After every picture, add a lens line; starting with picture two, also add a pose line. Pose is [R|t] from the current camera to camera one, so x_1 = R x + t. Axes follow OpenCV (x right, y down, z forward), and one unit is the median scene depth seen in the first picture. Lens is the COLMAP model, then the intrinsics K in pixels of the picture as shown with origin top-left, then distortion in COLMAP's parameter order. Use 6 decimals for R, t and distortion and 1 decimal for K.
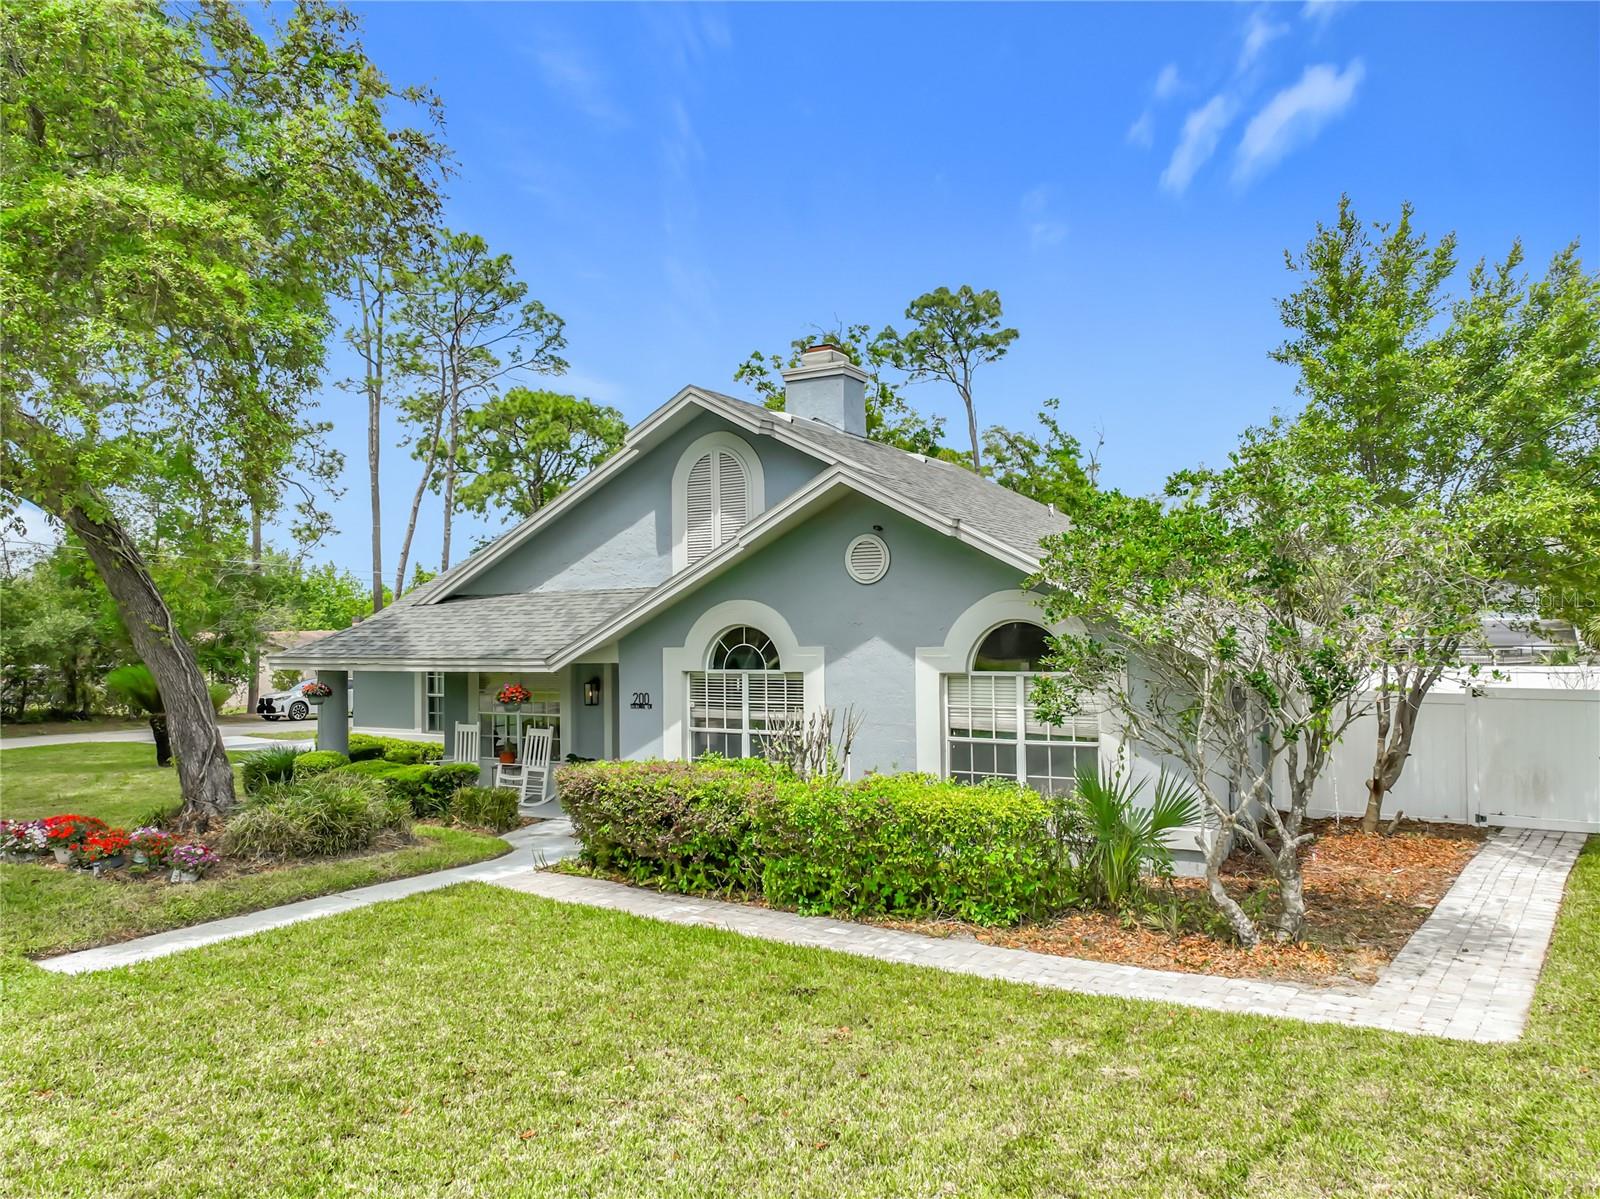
lens RADIAL K [[1111.8, 0, 822.4], [0, 1111.8, 591.9], [0, 0, 1]] dist [-0.001798, -0.000035]
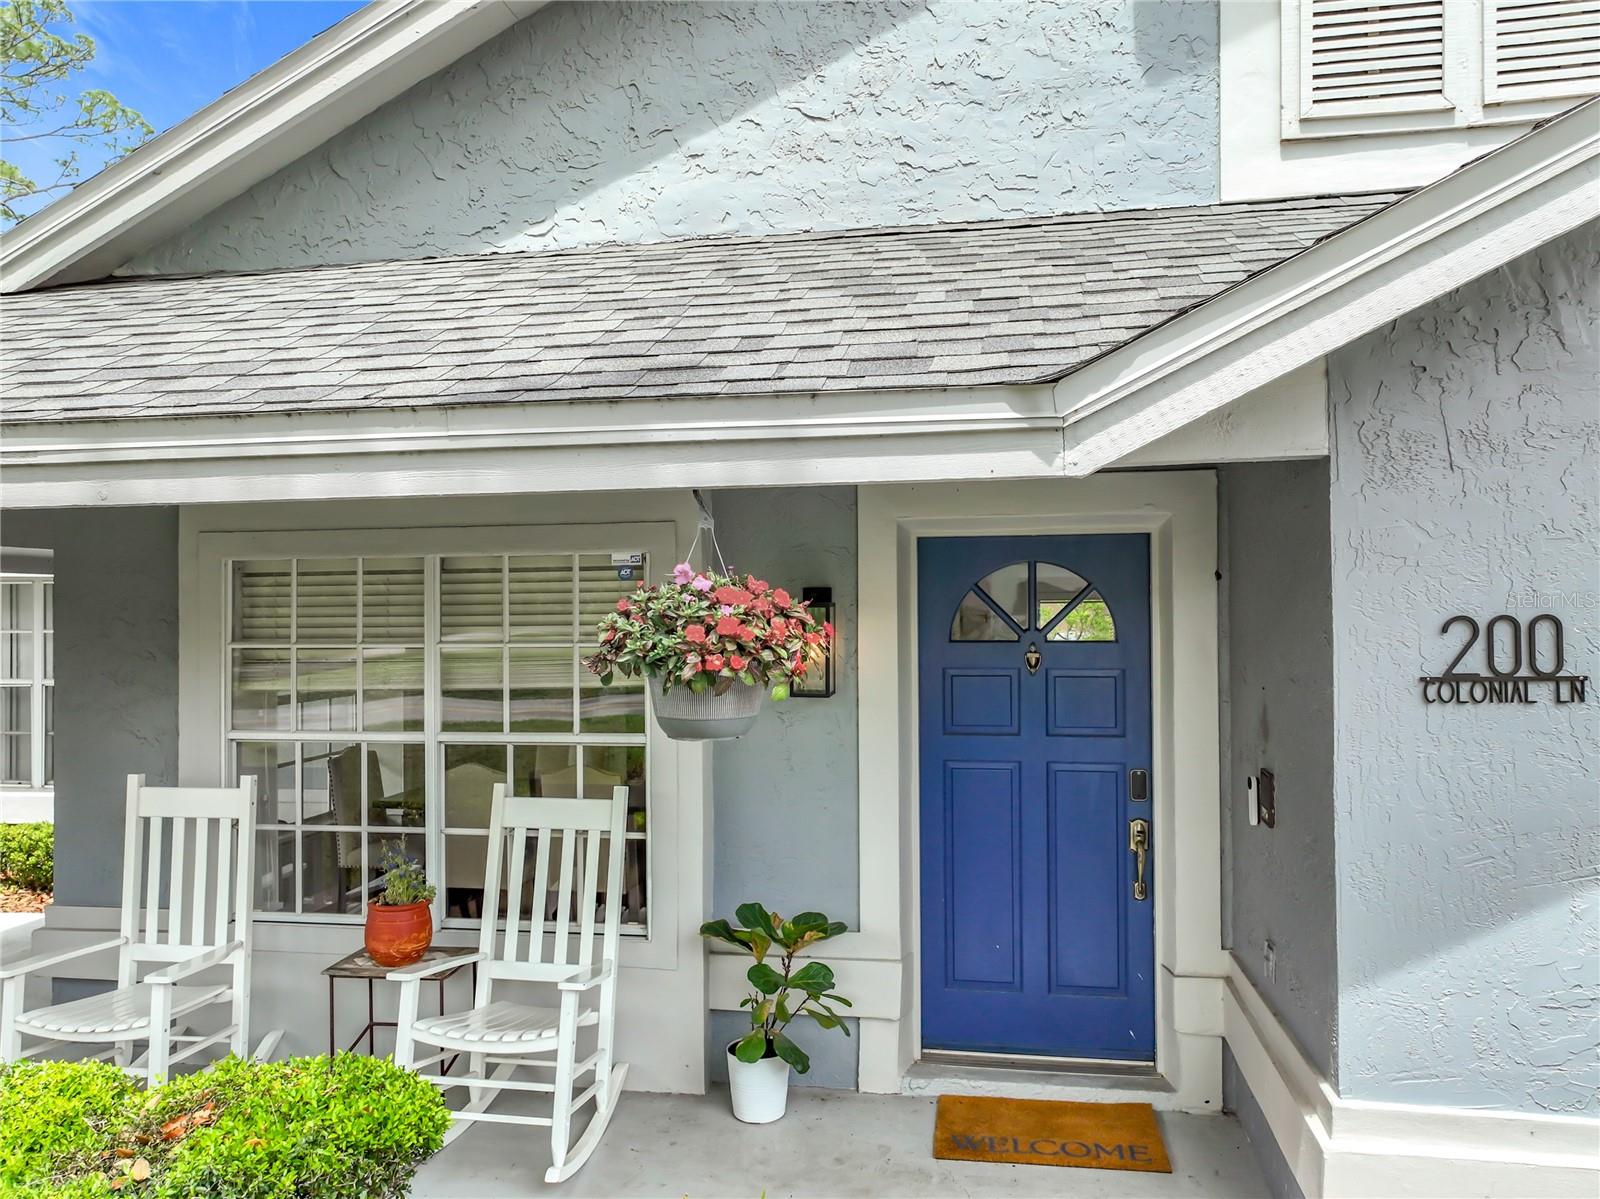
lens RADIAL K [[1145.4, 0, 794.6], [0, 1145.4, 614.6], [0, 0, 1]] dist [-0.001292, 0.004765]
pose [[0.948315, 0.003773, 0.317309, -0.340028], [-0.012963, 0.999555, 0.026856, 0.090290], [-0.317067, -0.029581, 0.947942, 0.891630]]
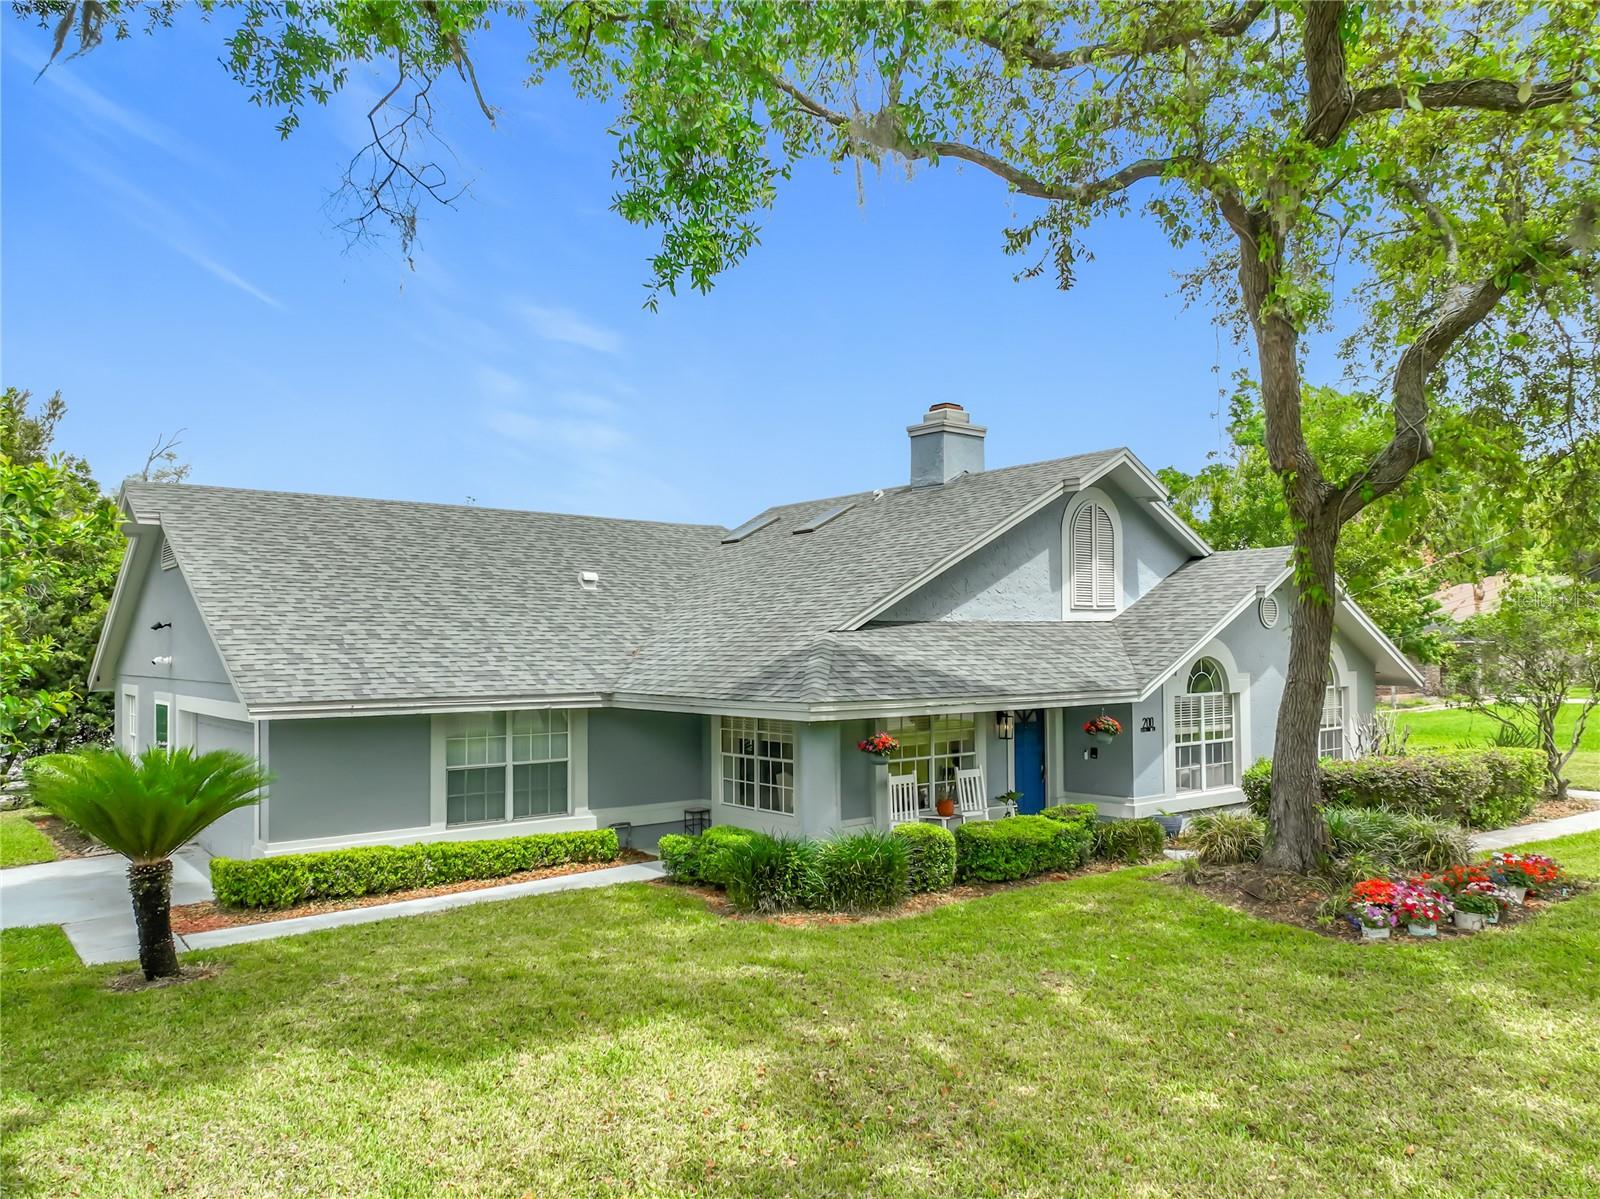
lens RADIAL K [[1113.3, 0, 794.7], [0, 1113.3, 618.6], [0, 0, 1]] dist [0.002060, 0.002875]
pose [[0.393470, 0.034812, 0.918678, -1.387085], [-0.025648, 0.999310, -0.026882, 0.031372], [-0.918980, -0.012984, 0.394091, 0.916259]]
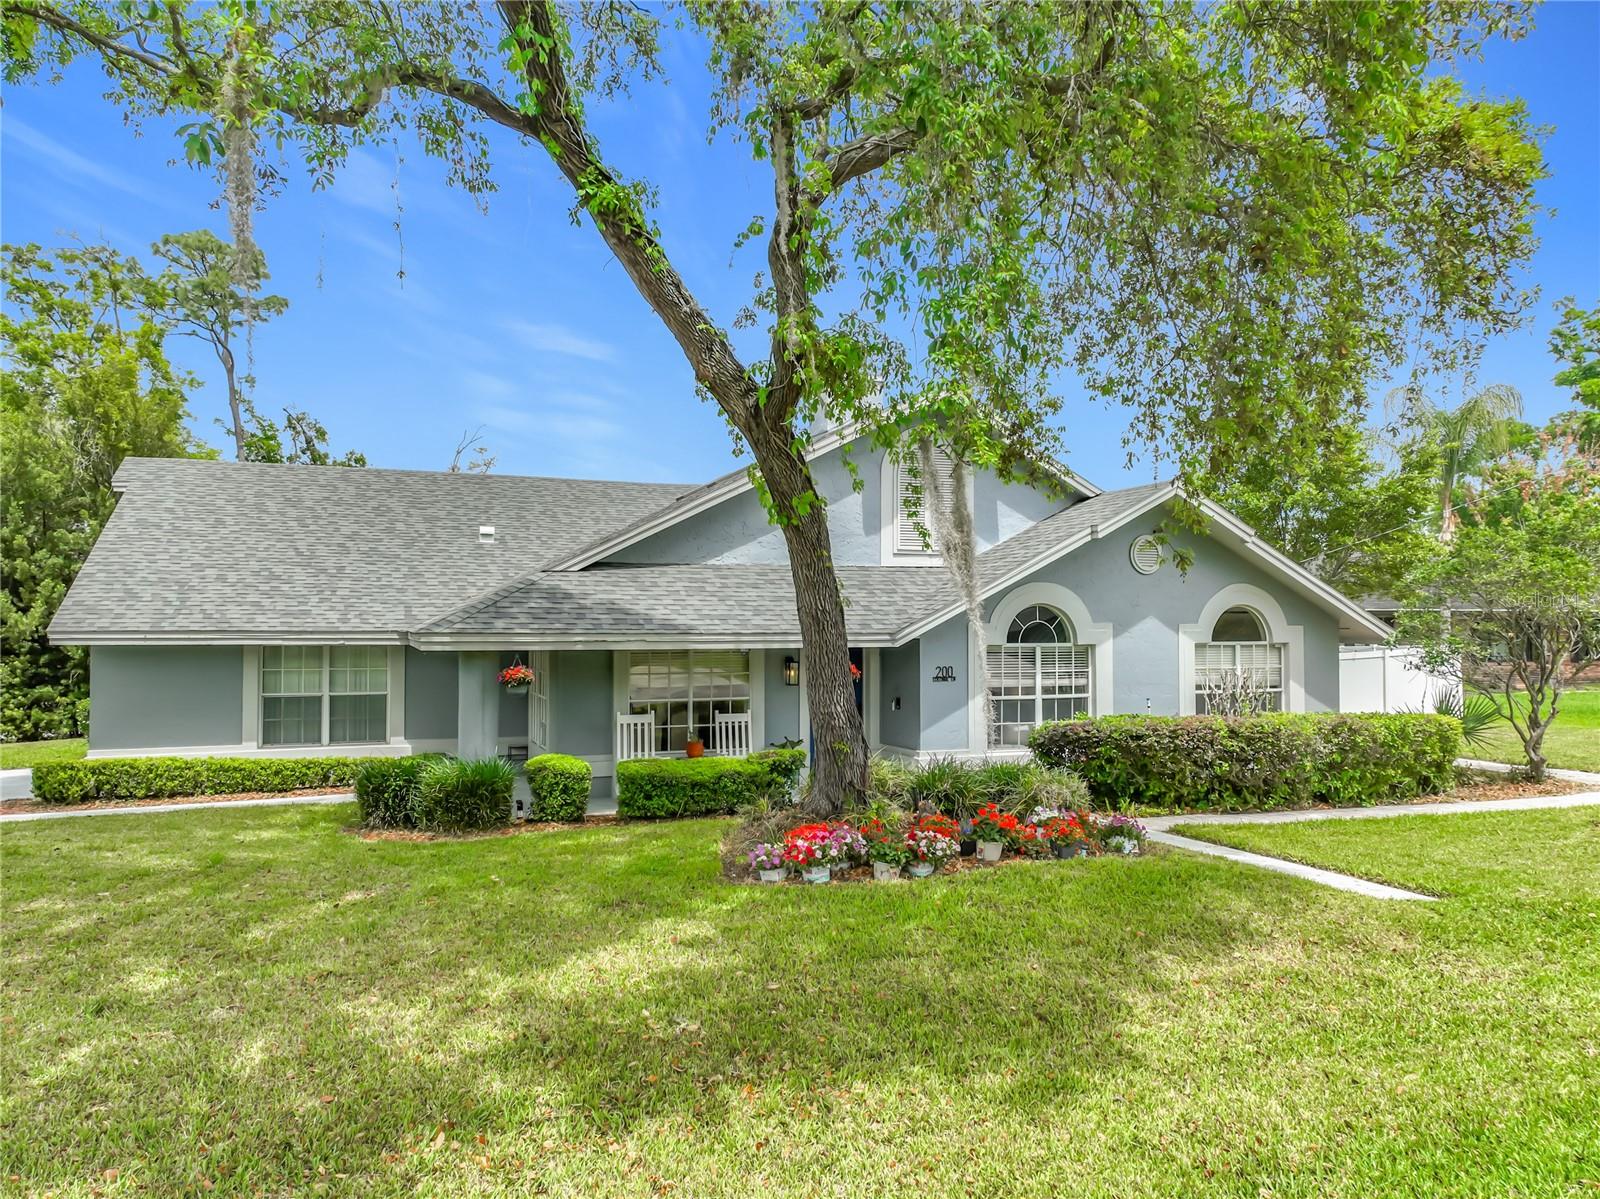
lens RADIAL K [[1096.8, 0, 800.0], [0, 1096.8, 599.5], [0, 0, 1]] dist [0.006603, -0.002297]
pose [[0.650794, 0.032396, 0.758563, -1.077819], [-0.031547, 0.999380, -0.015615, 0.049561], [-0.758599, -0.013768, 0.651412, 0.442535]]
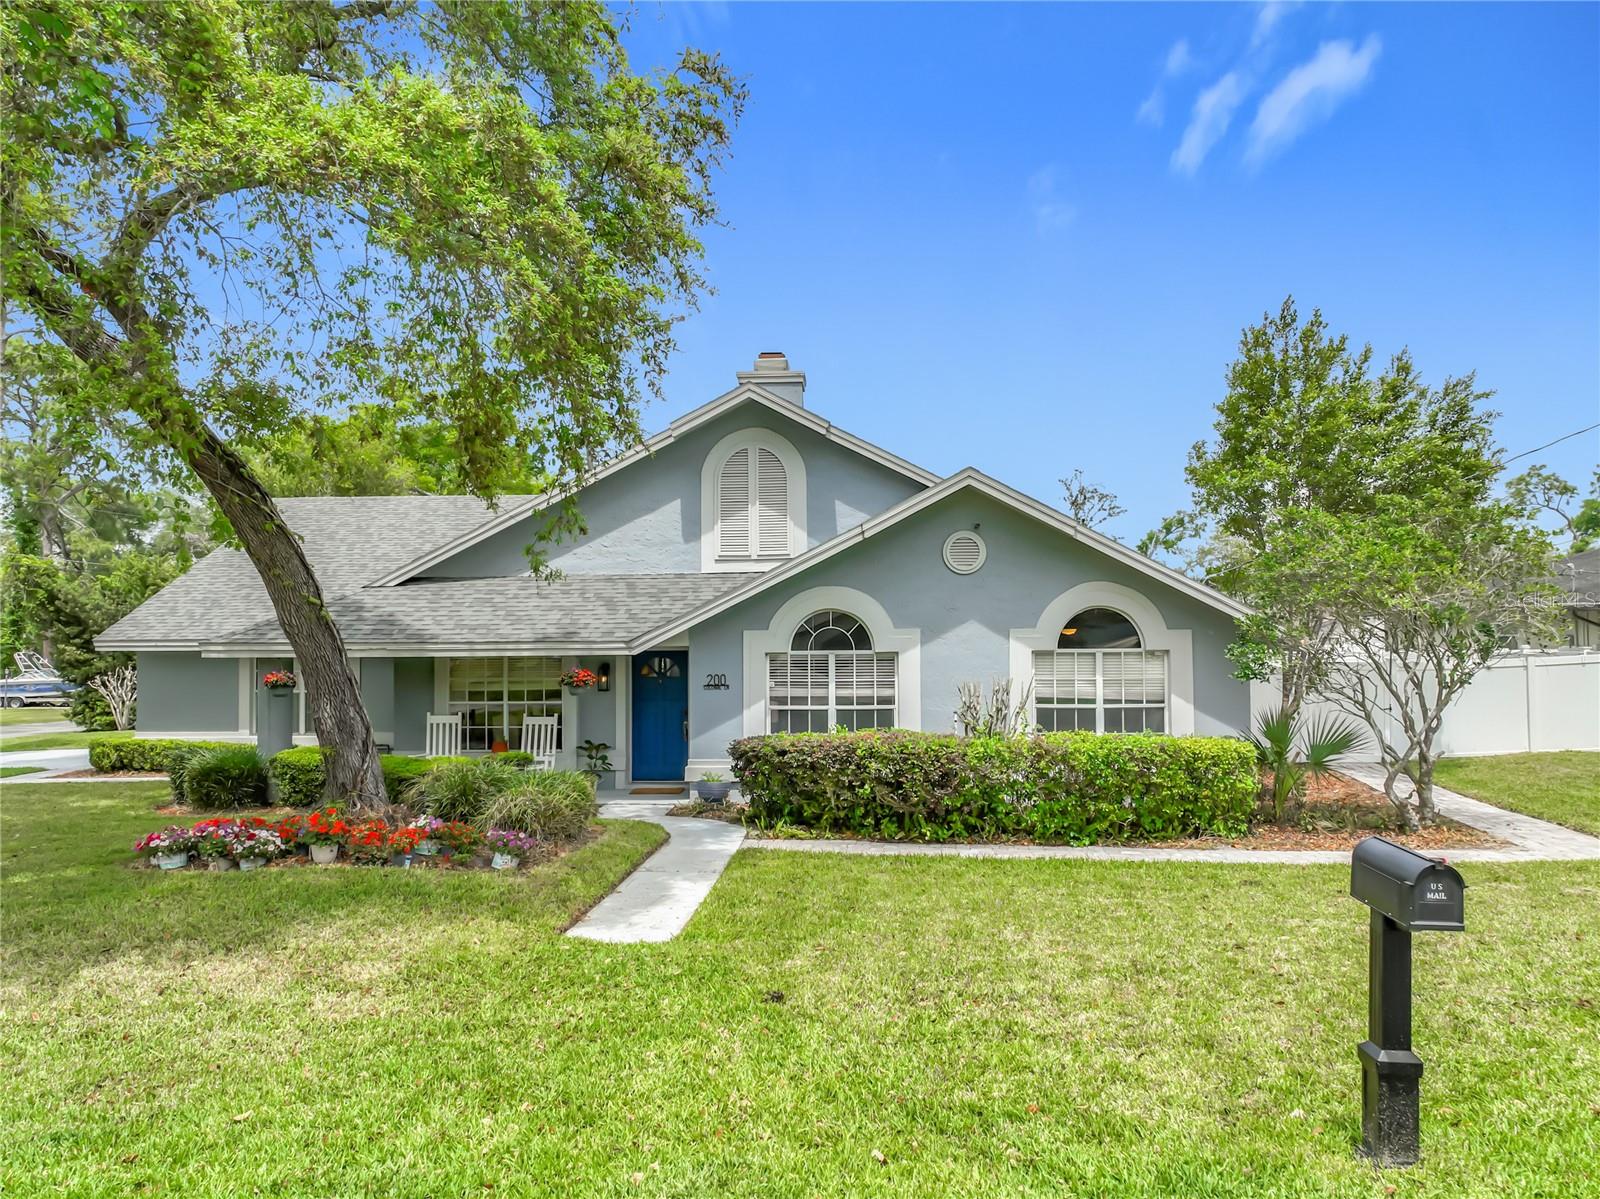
lens RADIAL K [[1096.8, 0, 800.0], [0, 1096.8, 599.5], [0, 0, 1]] dist [0.006603, -0.002297]
pose [[0.901662, 0.018684, 0.432037, -0.553990], [-0.018149, 0.999821, -0.005360, 0.025942], [-0.432060, -0.003008, 0.901840, 0.046669]]
